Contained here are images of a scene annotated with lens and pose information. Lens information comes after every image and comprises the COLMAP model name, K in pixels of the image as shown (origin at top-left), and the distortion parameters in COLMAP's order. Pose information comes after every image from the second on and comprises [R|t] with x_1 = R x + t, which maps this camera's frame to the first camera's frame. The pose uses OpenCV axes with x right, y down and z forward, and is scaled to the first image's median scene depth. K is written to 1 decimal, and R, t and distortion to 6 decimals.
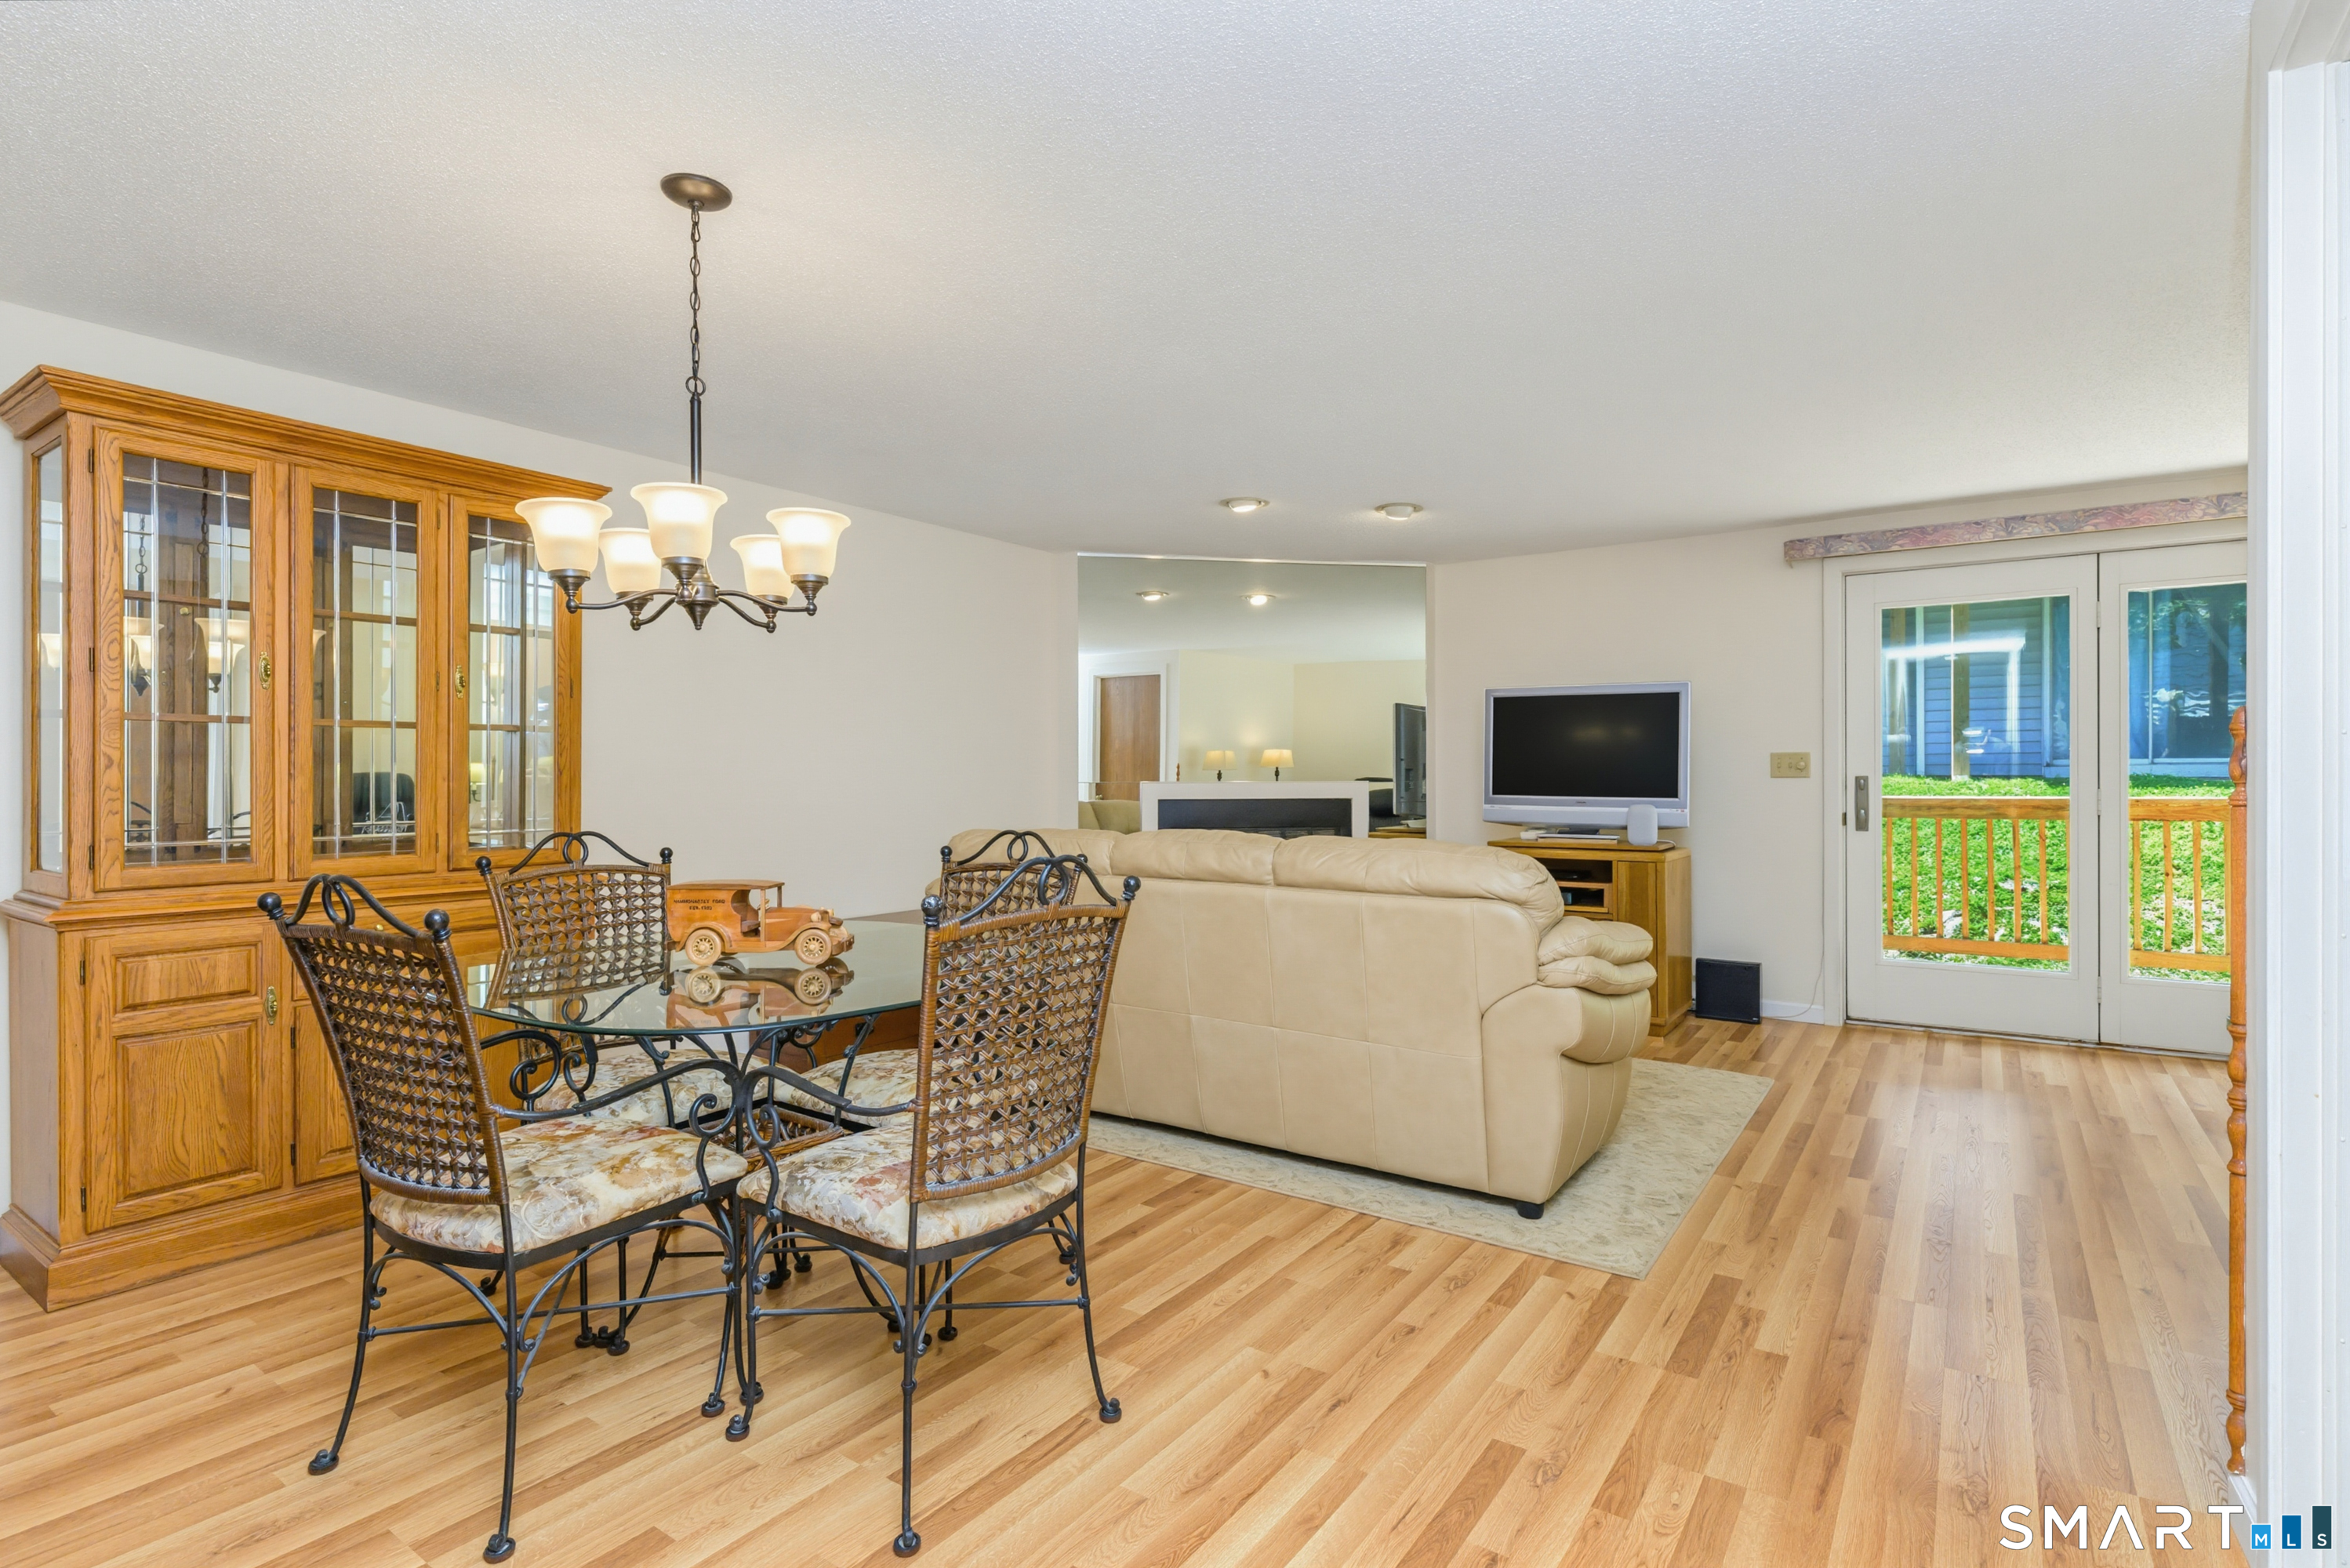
lens RADIAL K [[1154.1, 0, 1181.8], [0, 1154.1, 777.7], [0, 0, 1]] dist [0.001771, -0.000873]
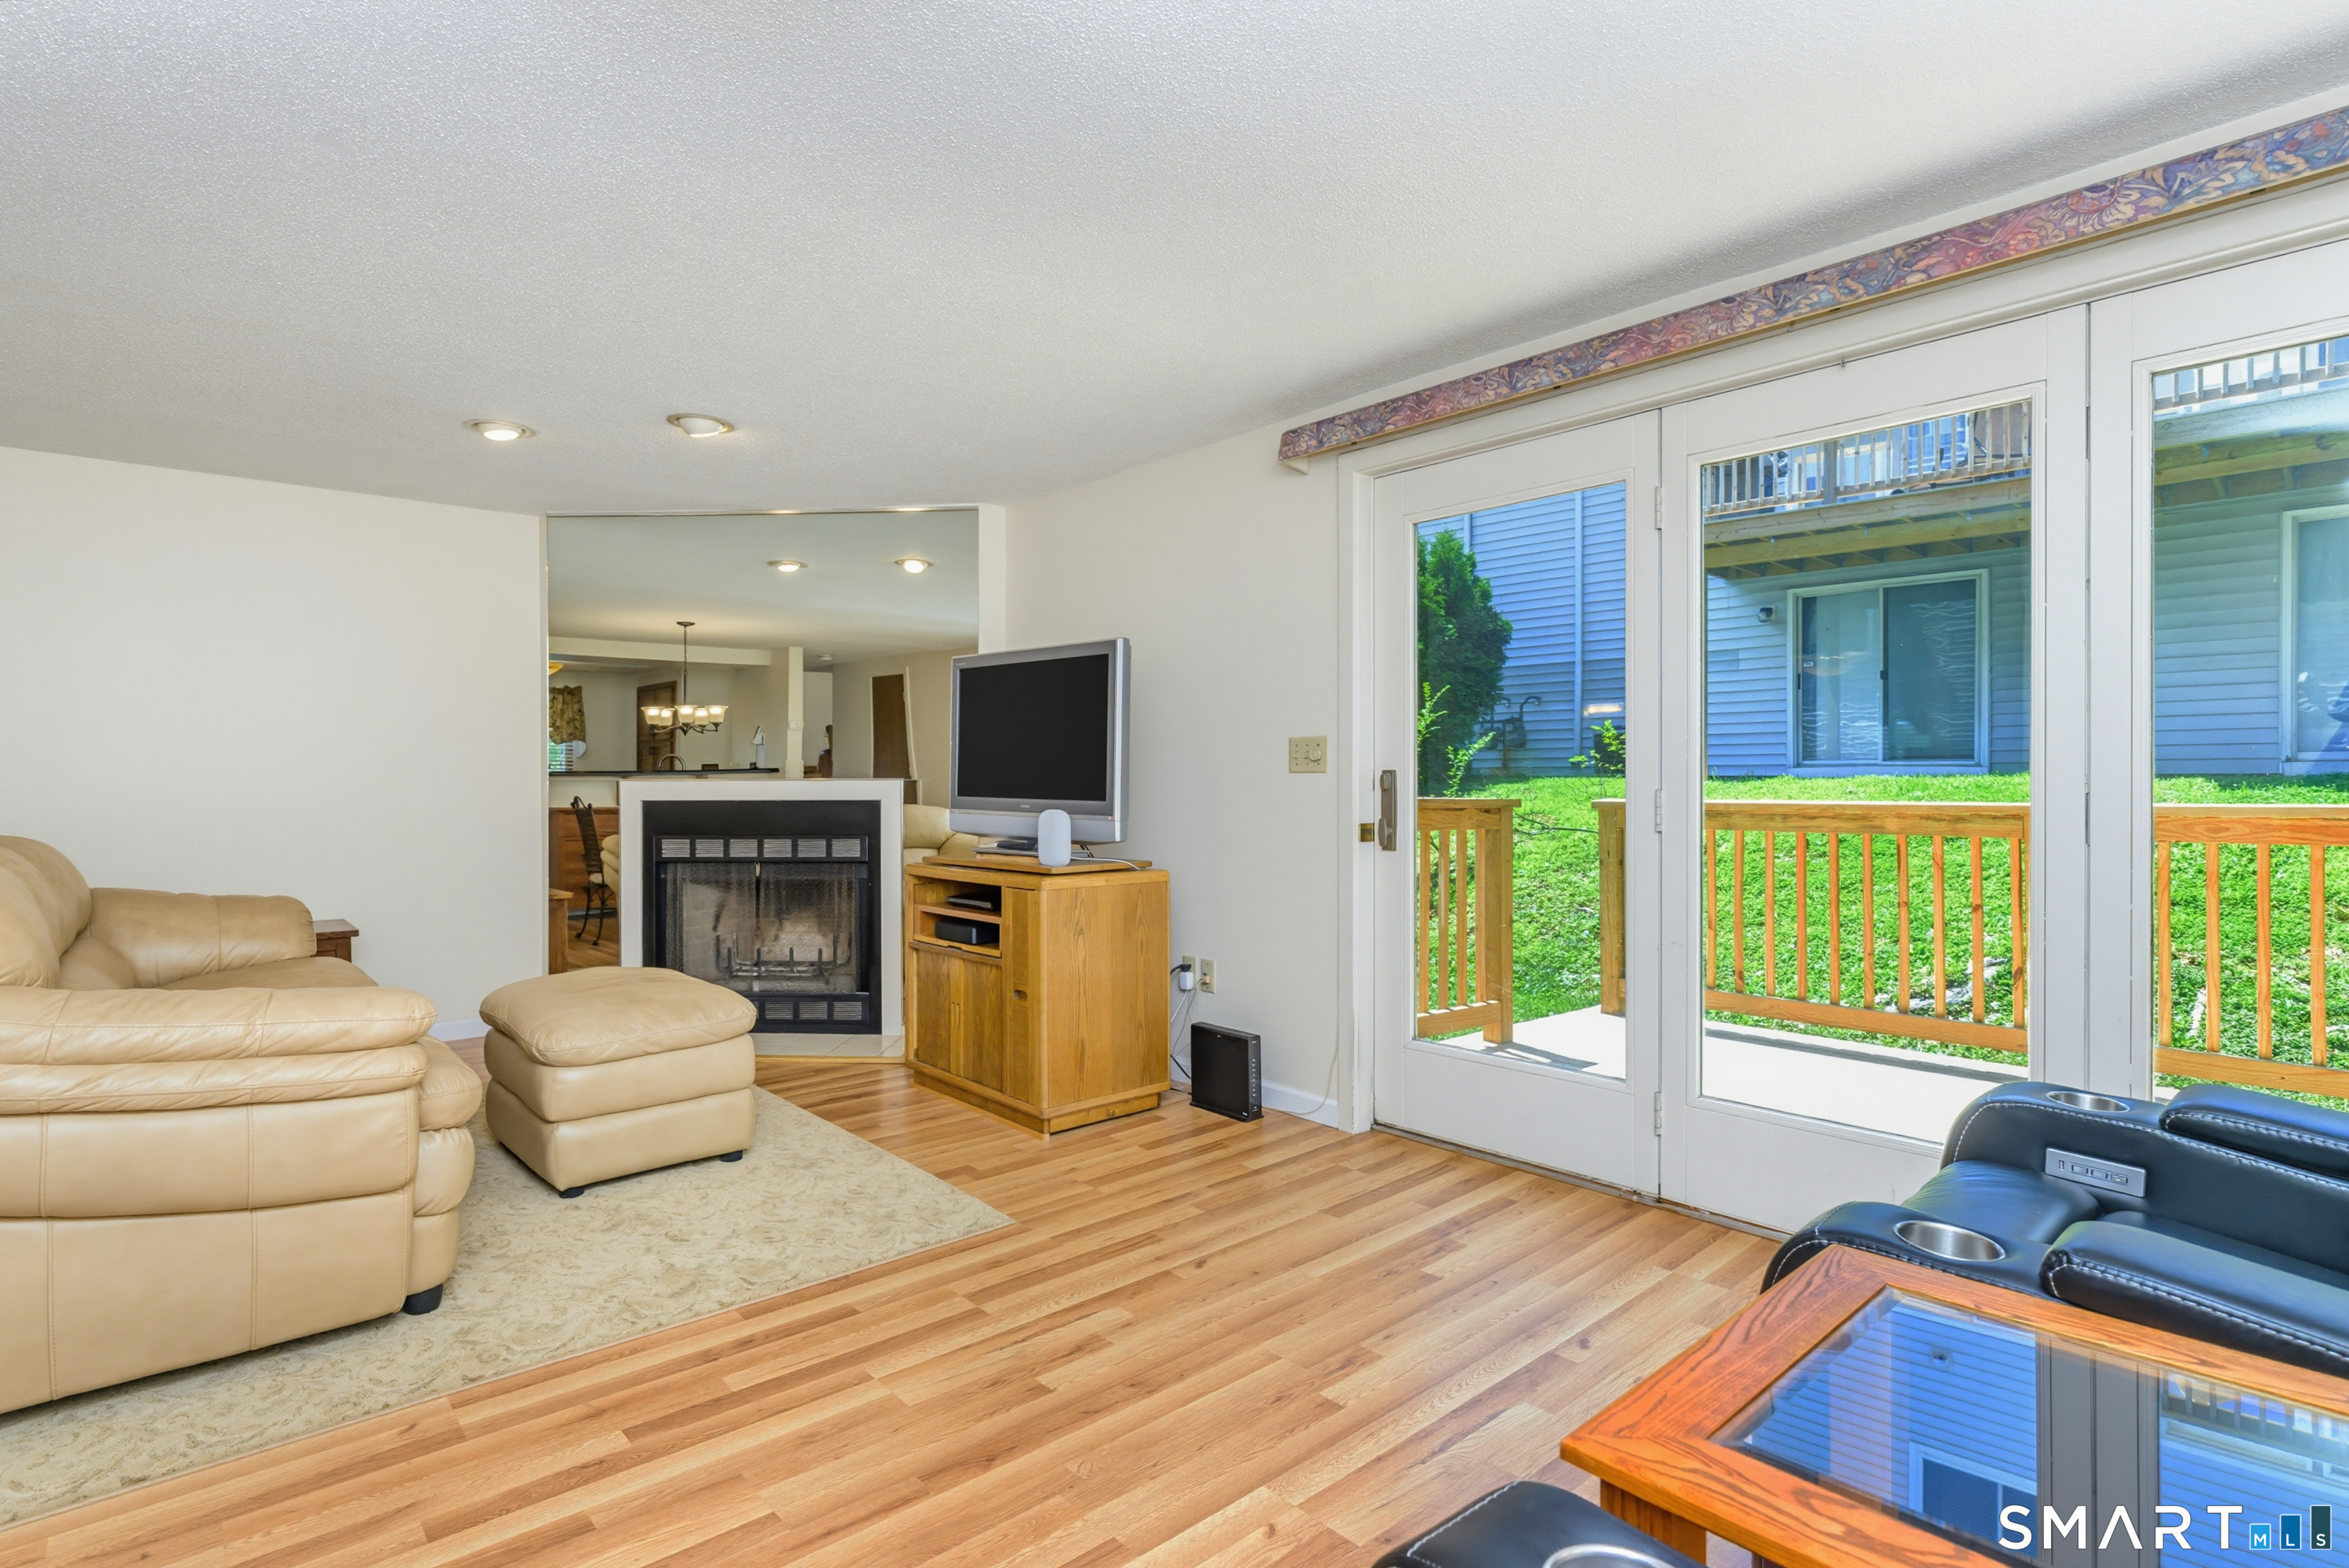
lens RADIAL K [[1153.7, 0, 1181.3], [0, 1153.7, 777.7], [0, 0, 1]] dist [0.001771, -0.000873]
pose [[0.970538, 0.000258, -0.240950, 0.667090], [-0.000475, 1.000000, -0.000840, 0.004212], [0.240949, 0.000930, 0.970537, 0.323834]]
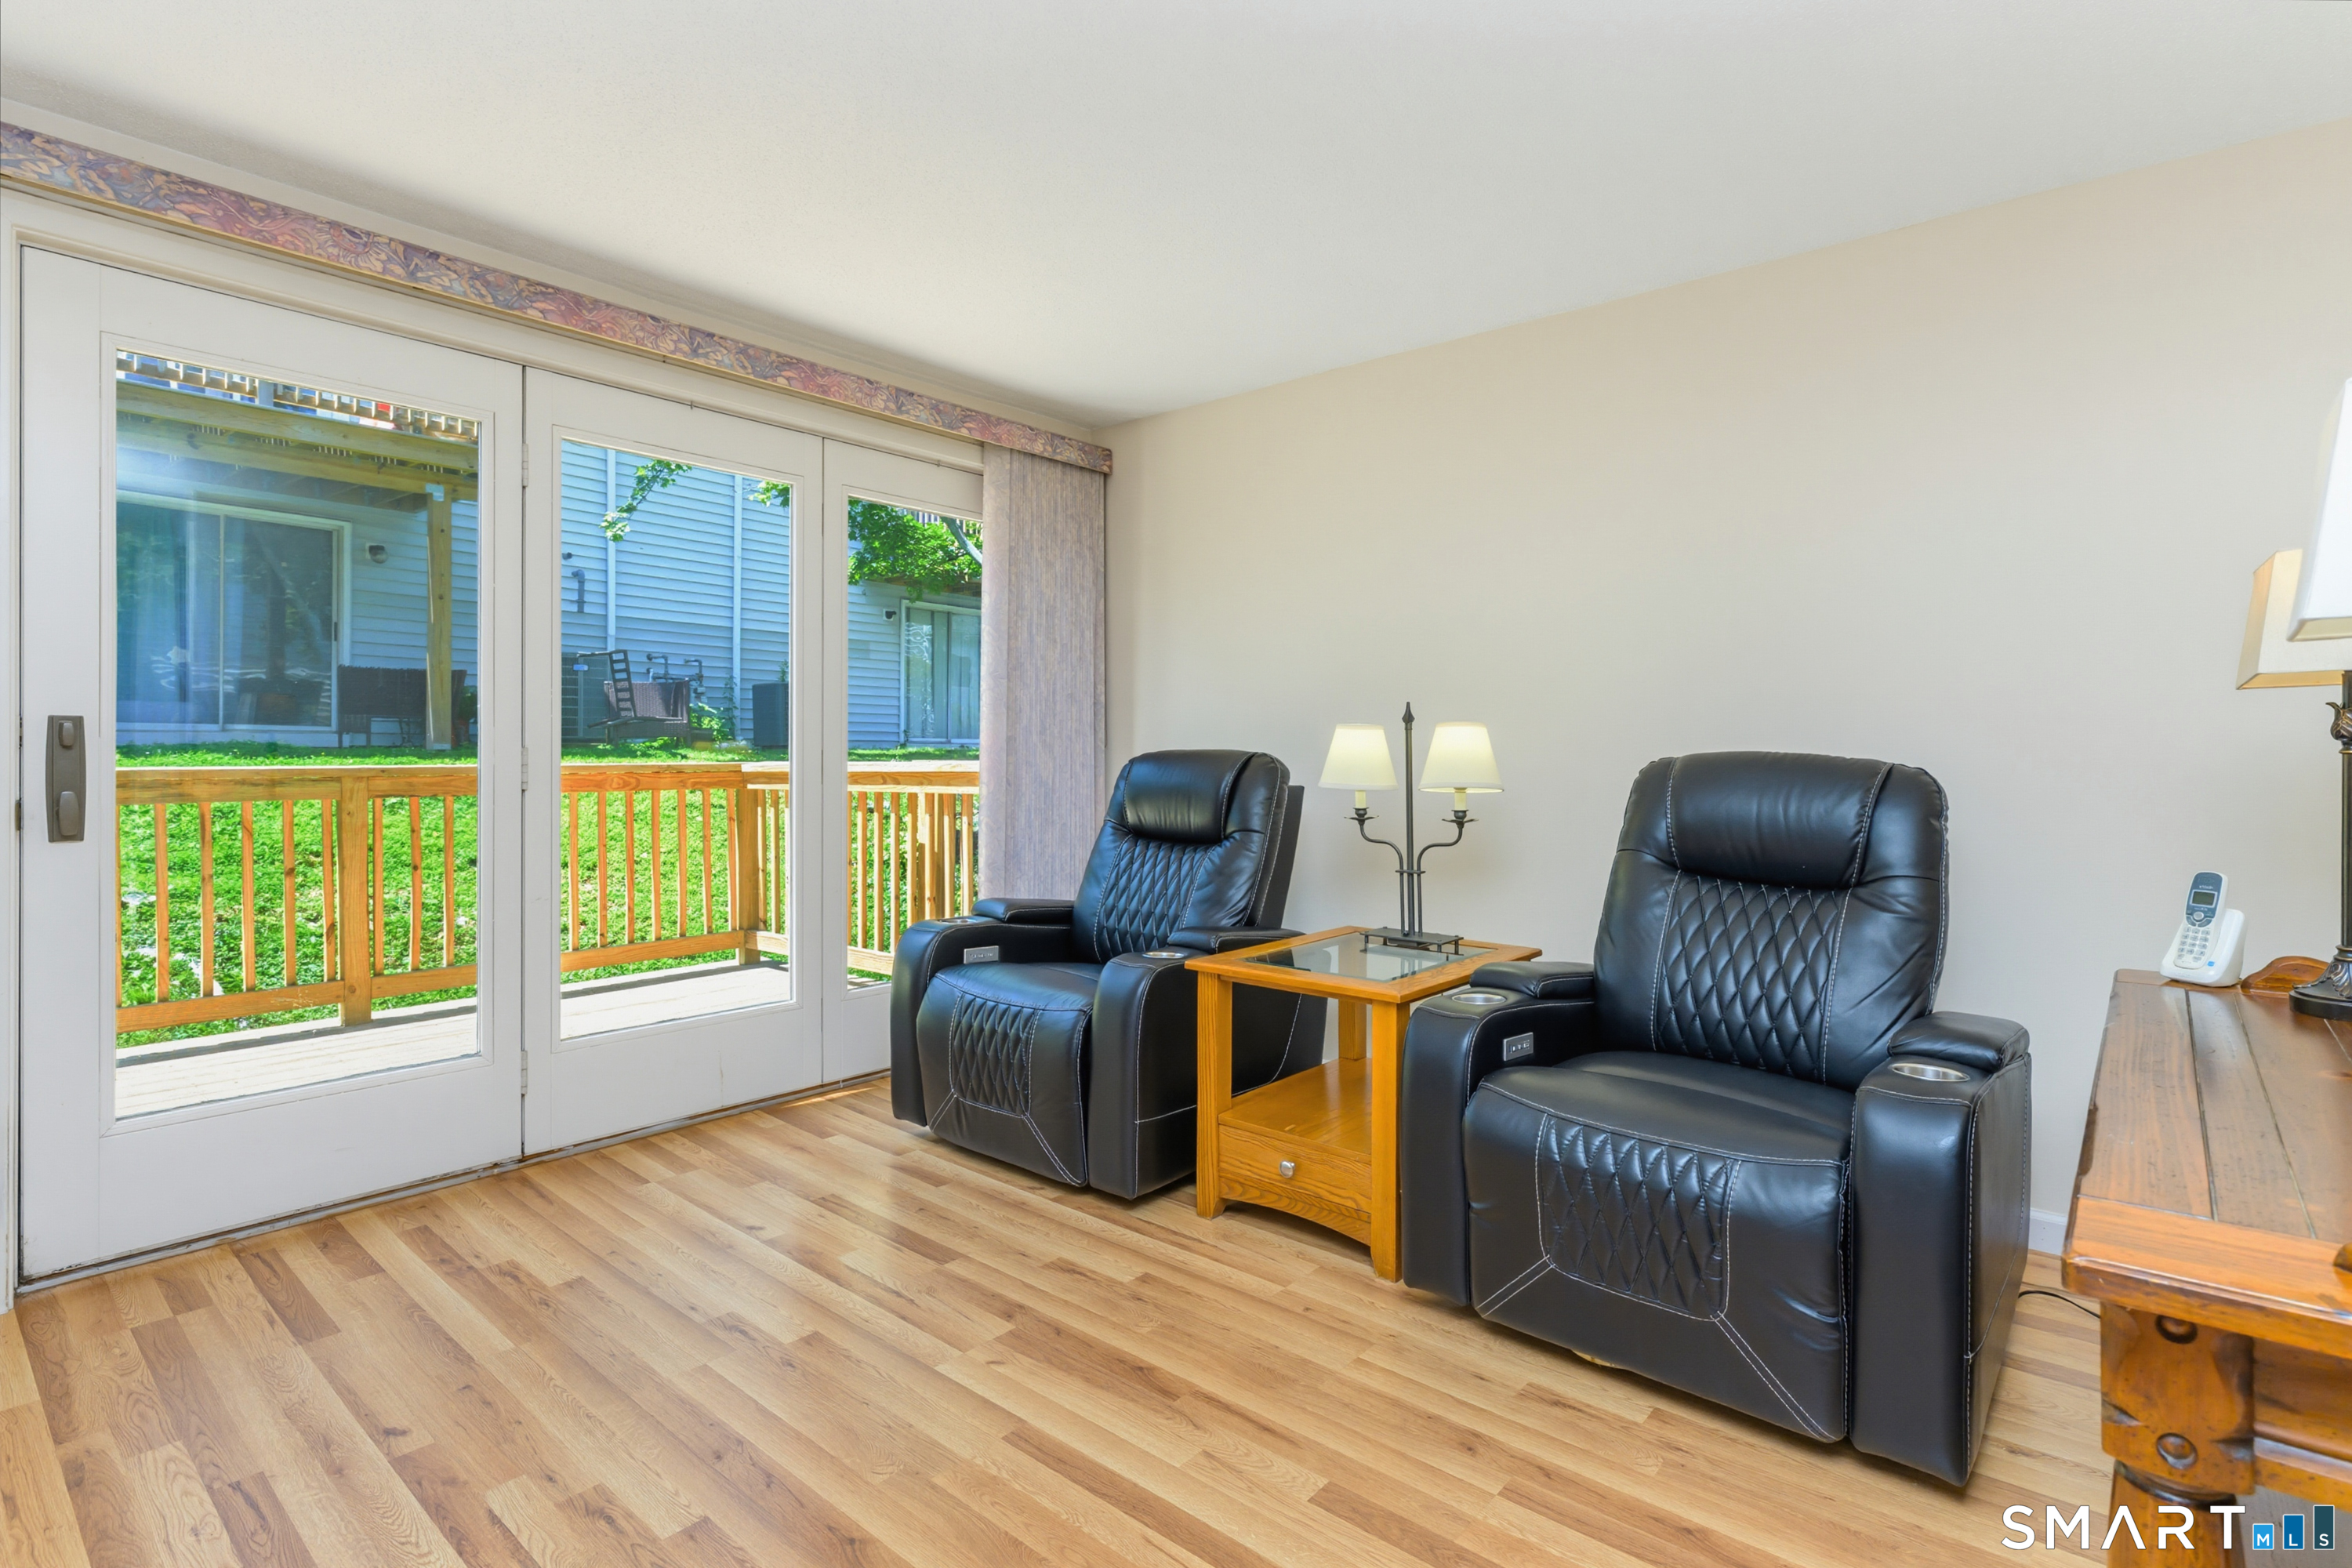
lens RADIAL K [[1154.5, 0, 1203.4], [0, 1154.5, 757.3], [0, 0, 1]] dist [-0.000748, -0.000223]
pose [[0.099275, 0.001044, 0.995059, 0.206373], [-0.004063, 0.999992, -0.000644, 0.013464], [-0.995052, -0.003979, 0.099279, 0.553762]]
